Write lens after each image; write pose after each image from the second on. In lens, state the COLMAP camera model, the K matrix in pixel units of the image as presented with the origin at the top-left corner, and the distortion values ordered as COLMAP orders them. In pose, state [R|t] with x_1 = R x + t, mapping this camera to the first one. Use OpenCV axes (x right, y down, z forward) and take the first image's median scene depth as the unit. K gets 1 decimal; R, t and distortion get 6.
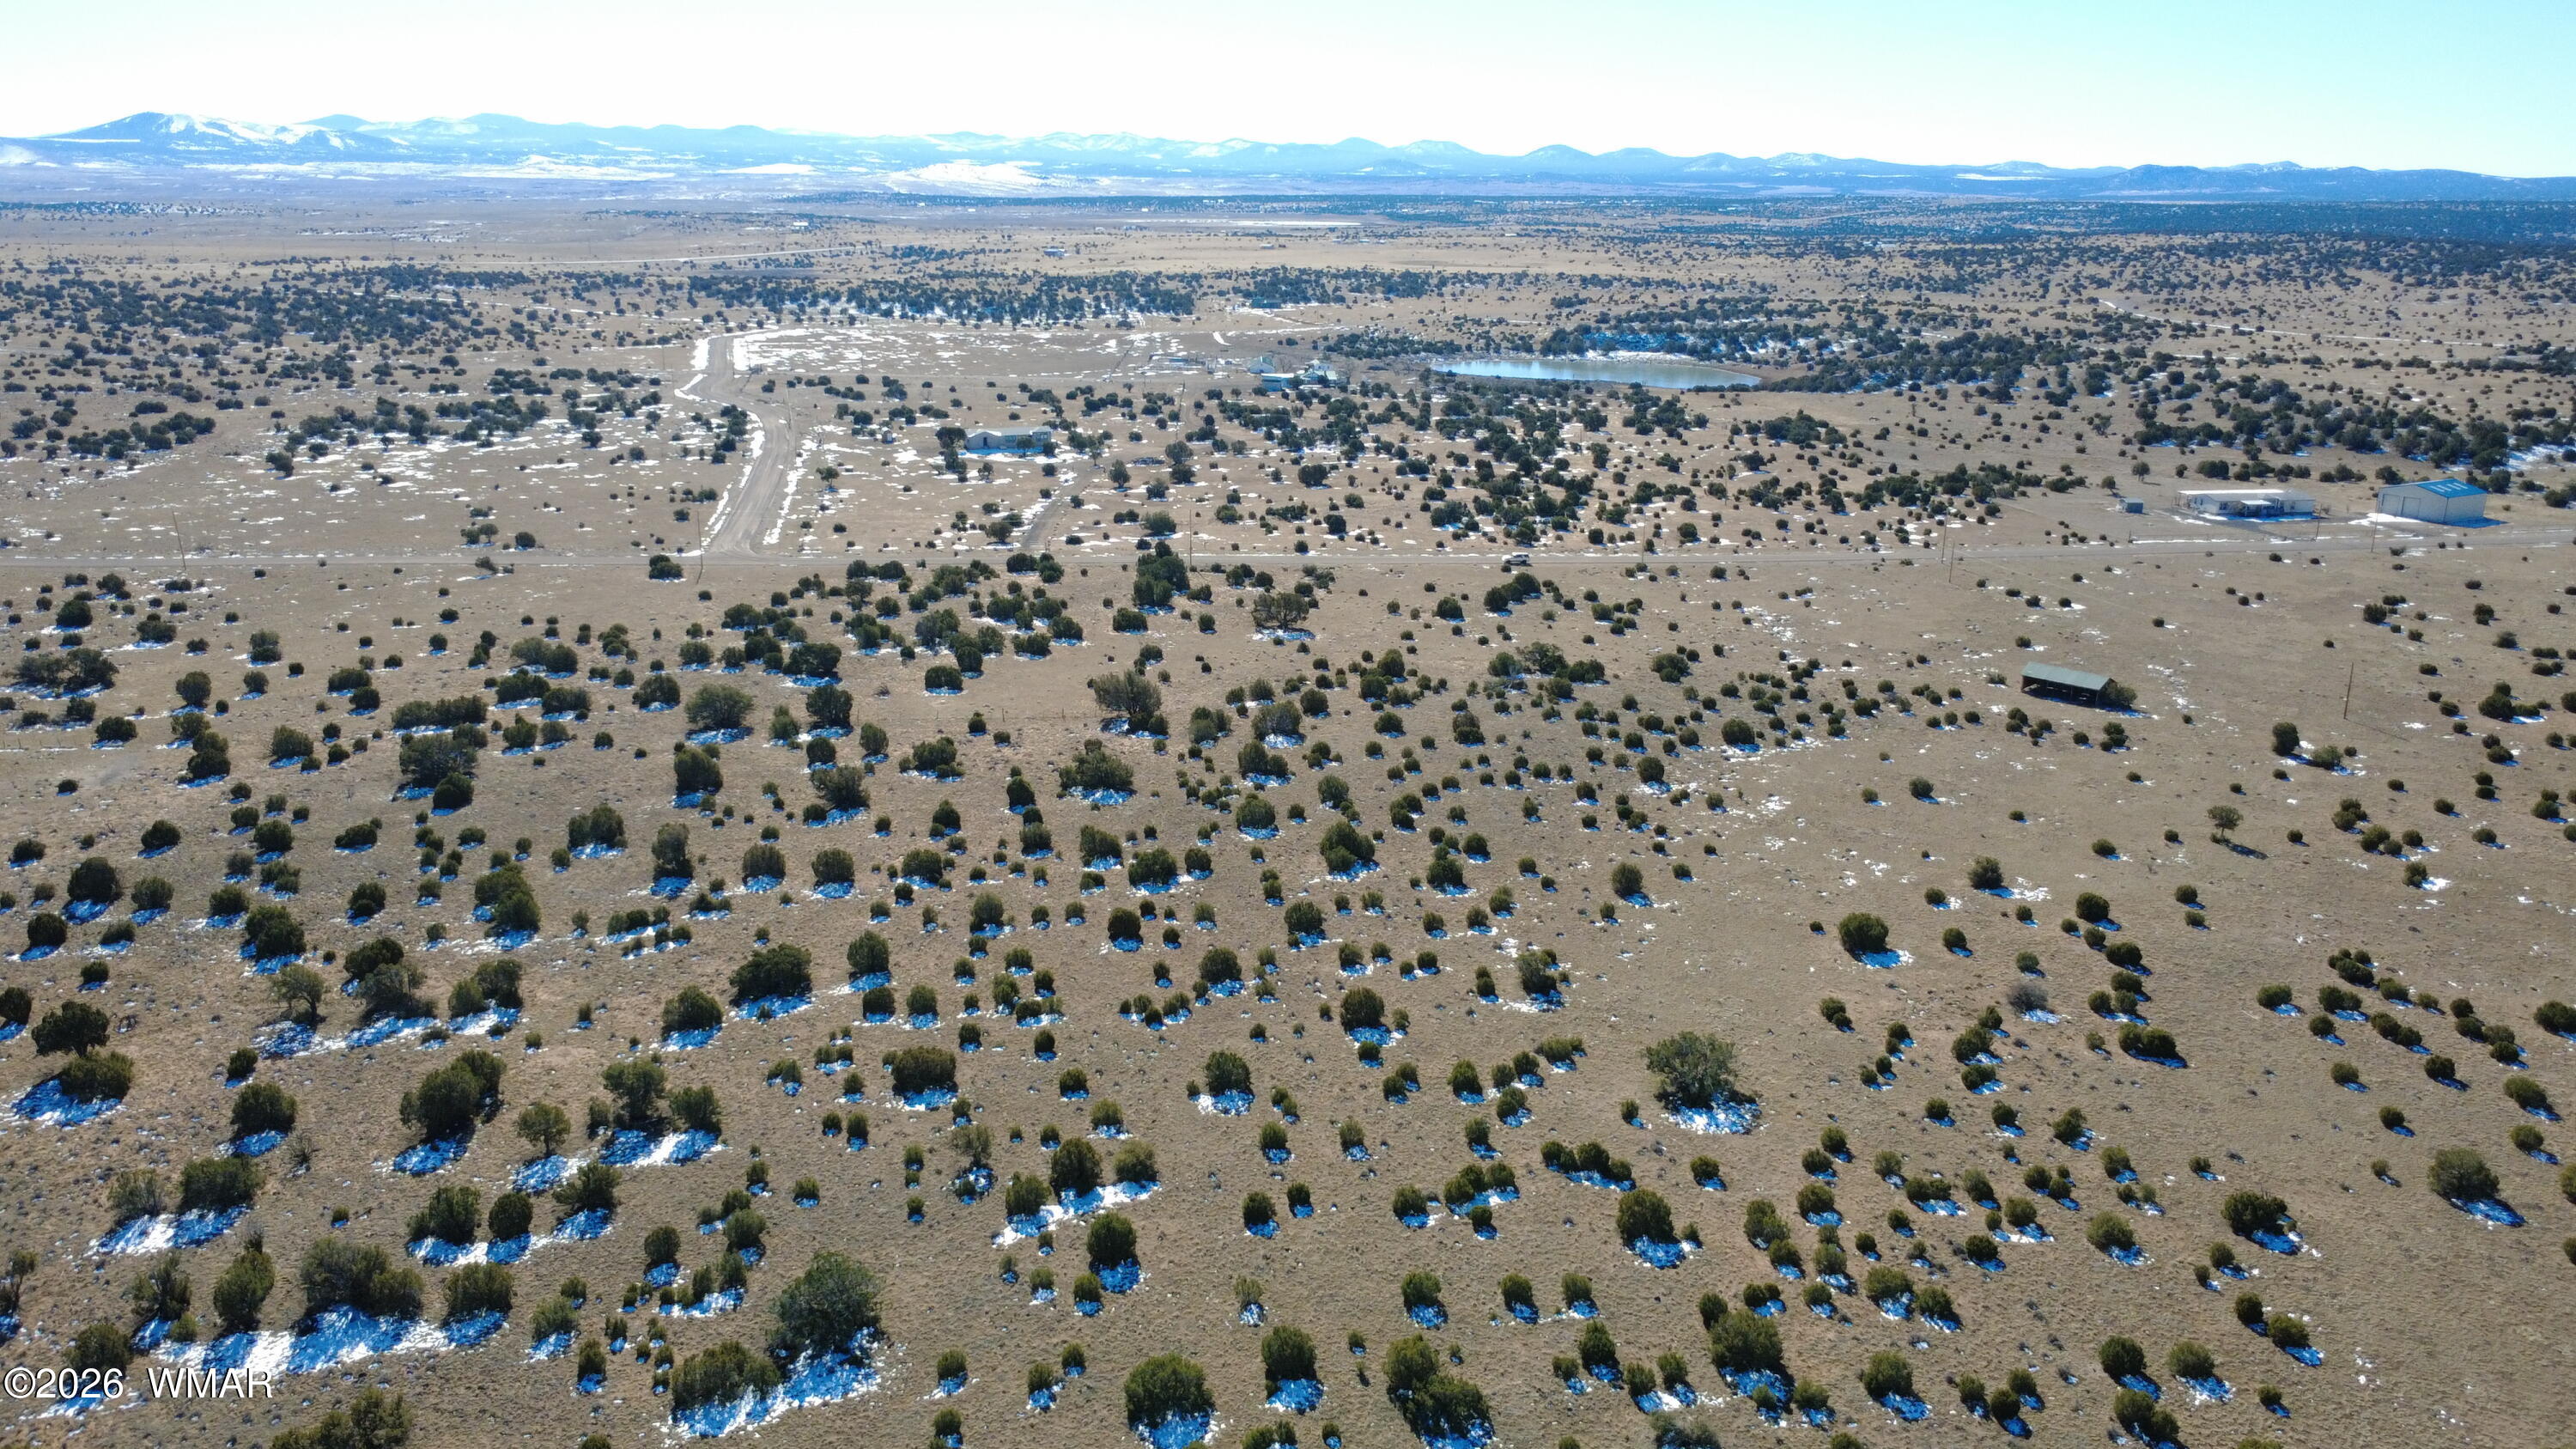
lens RADIAL K [[1913.1, 0, 1263.7], [0, 1913.1, 724.2], [0, 0, 1]] dist [0.002212, -0.001549]
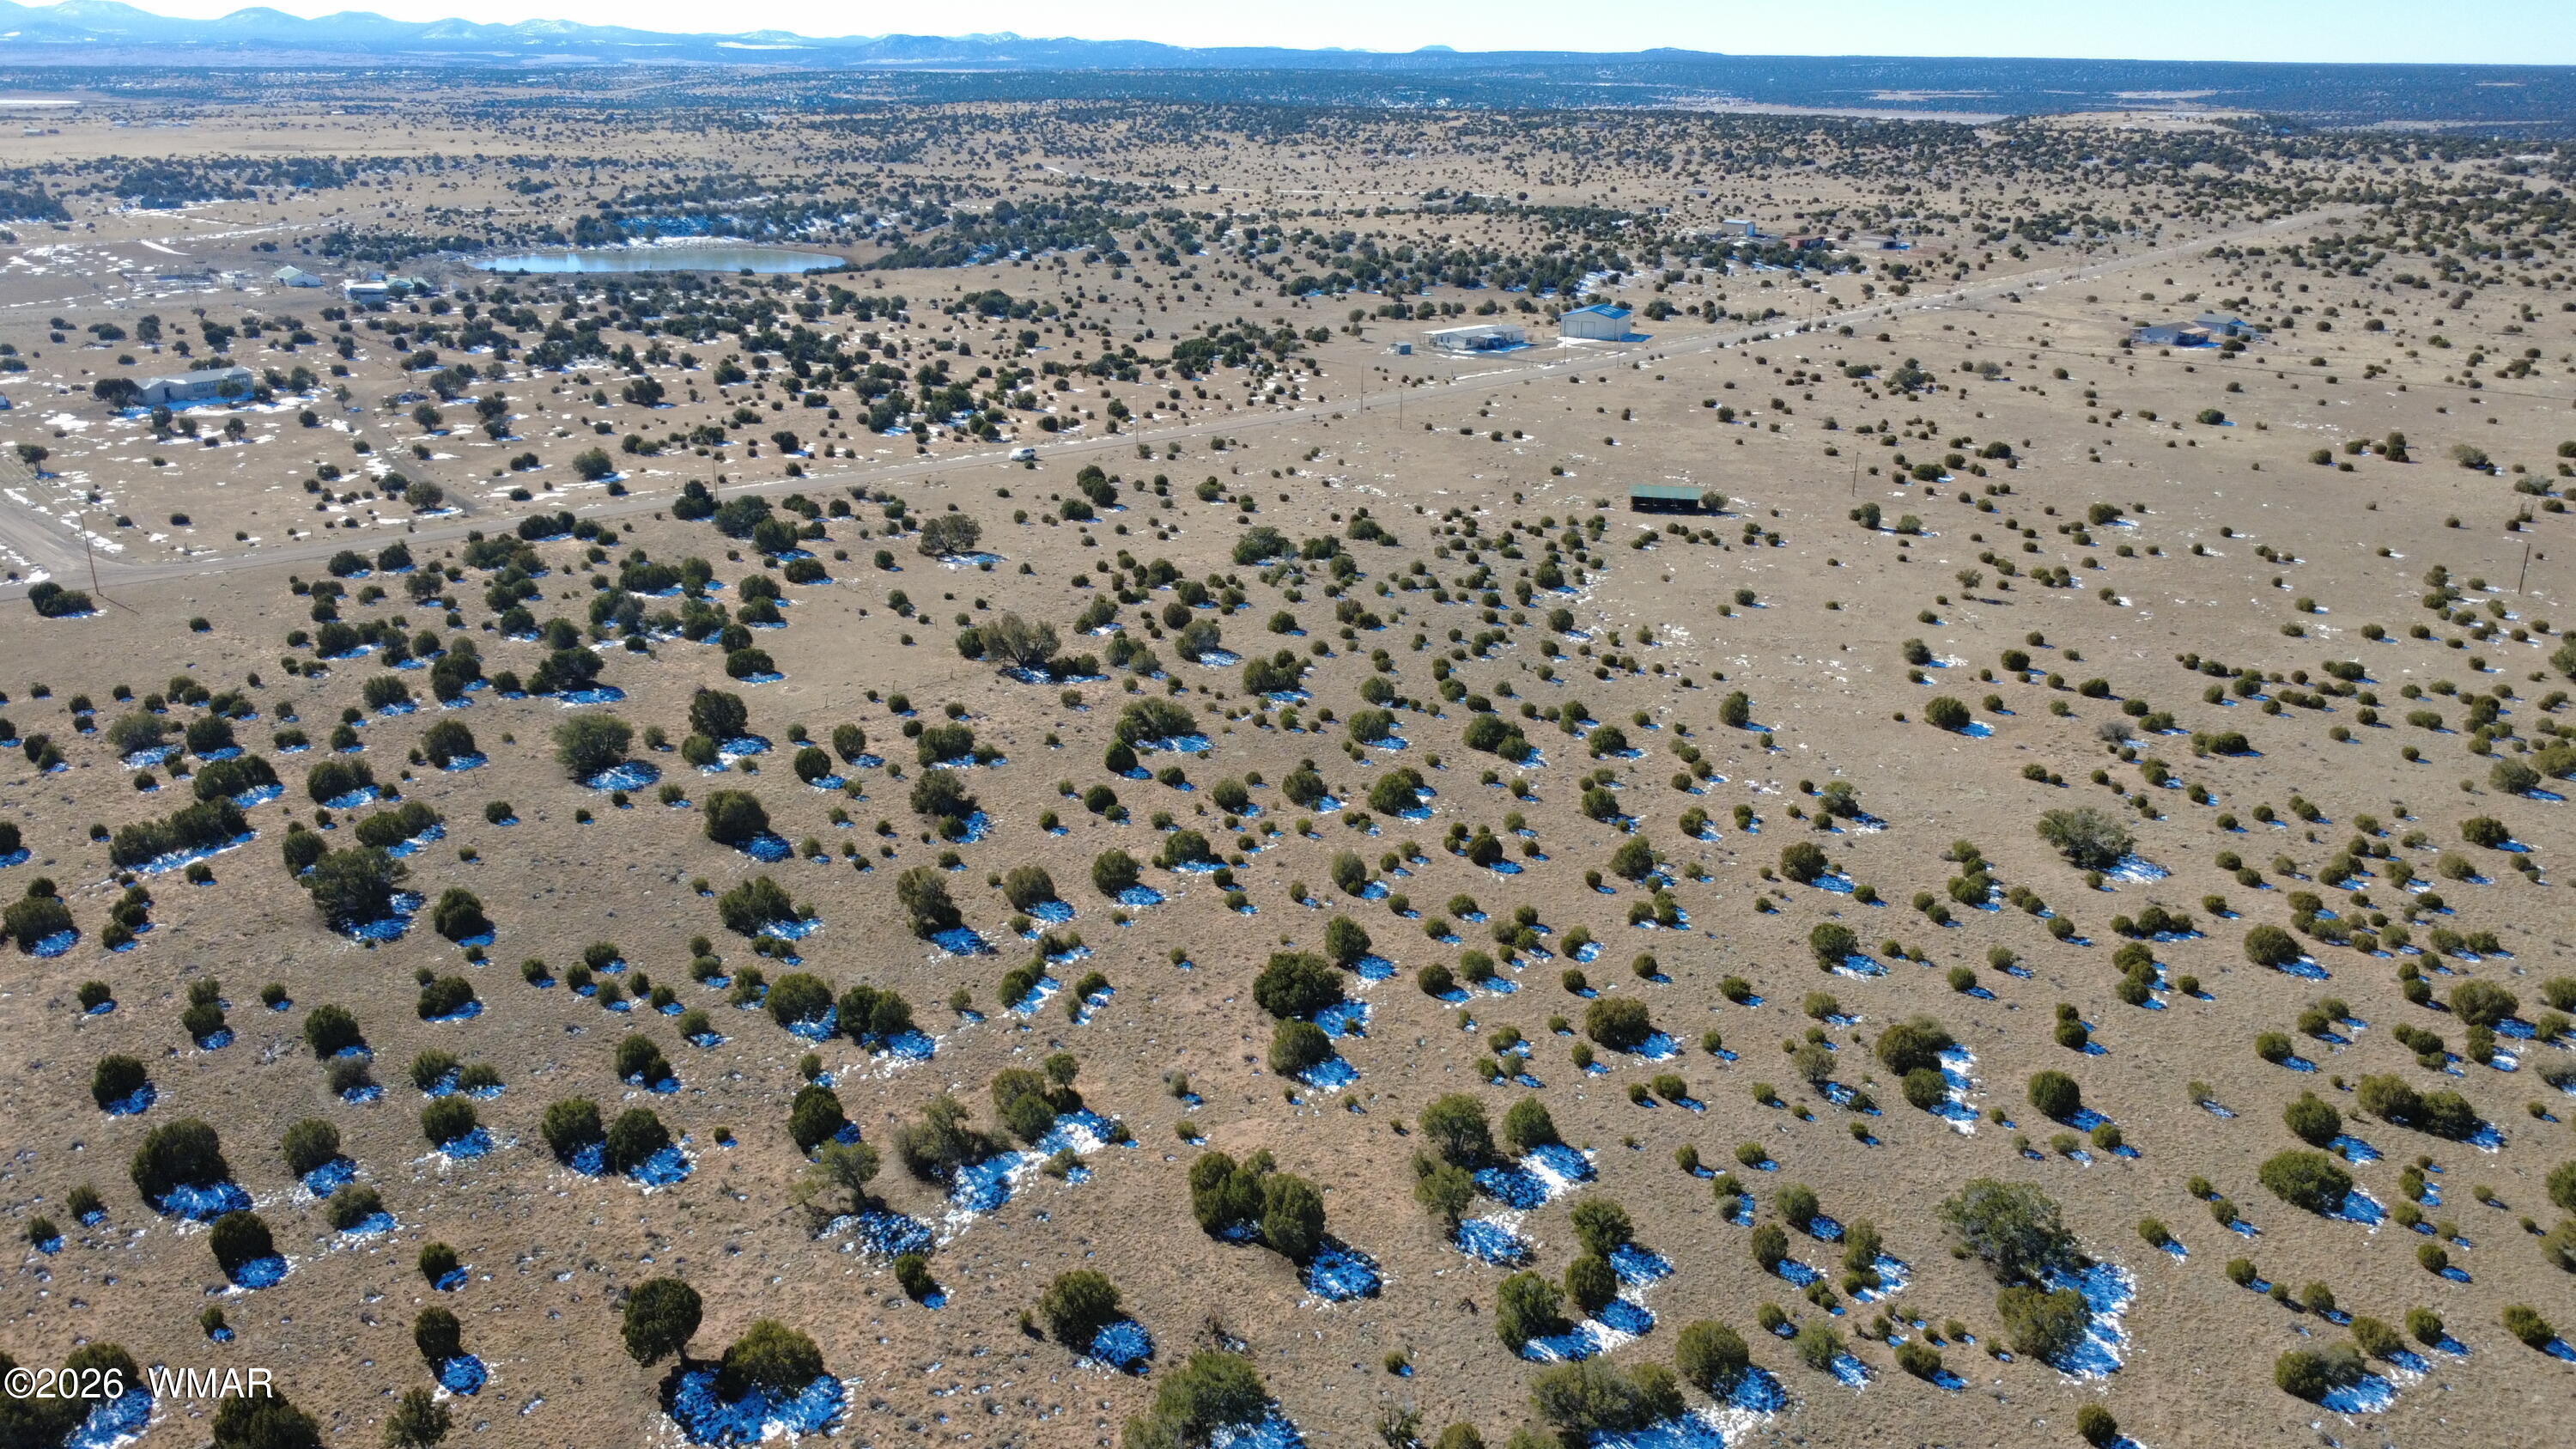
lens RADIAL K [[1913.1, 0, 1263.7], [0, 1913.1, 724.2], [0, 0, 1]] dist [0.002212, -0.001549]
pose [[0.806817, -0.194778, 0.557771, -0.150225], [0.159609, 0.980847, 0.111645, -0.018173], [-0.568833, -0.001052, 0.822452, 0.057712]]
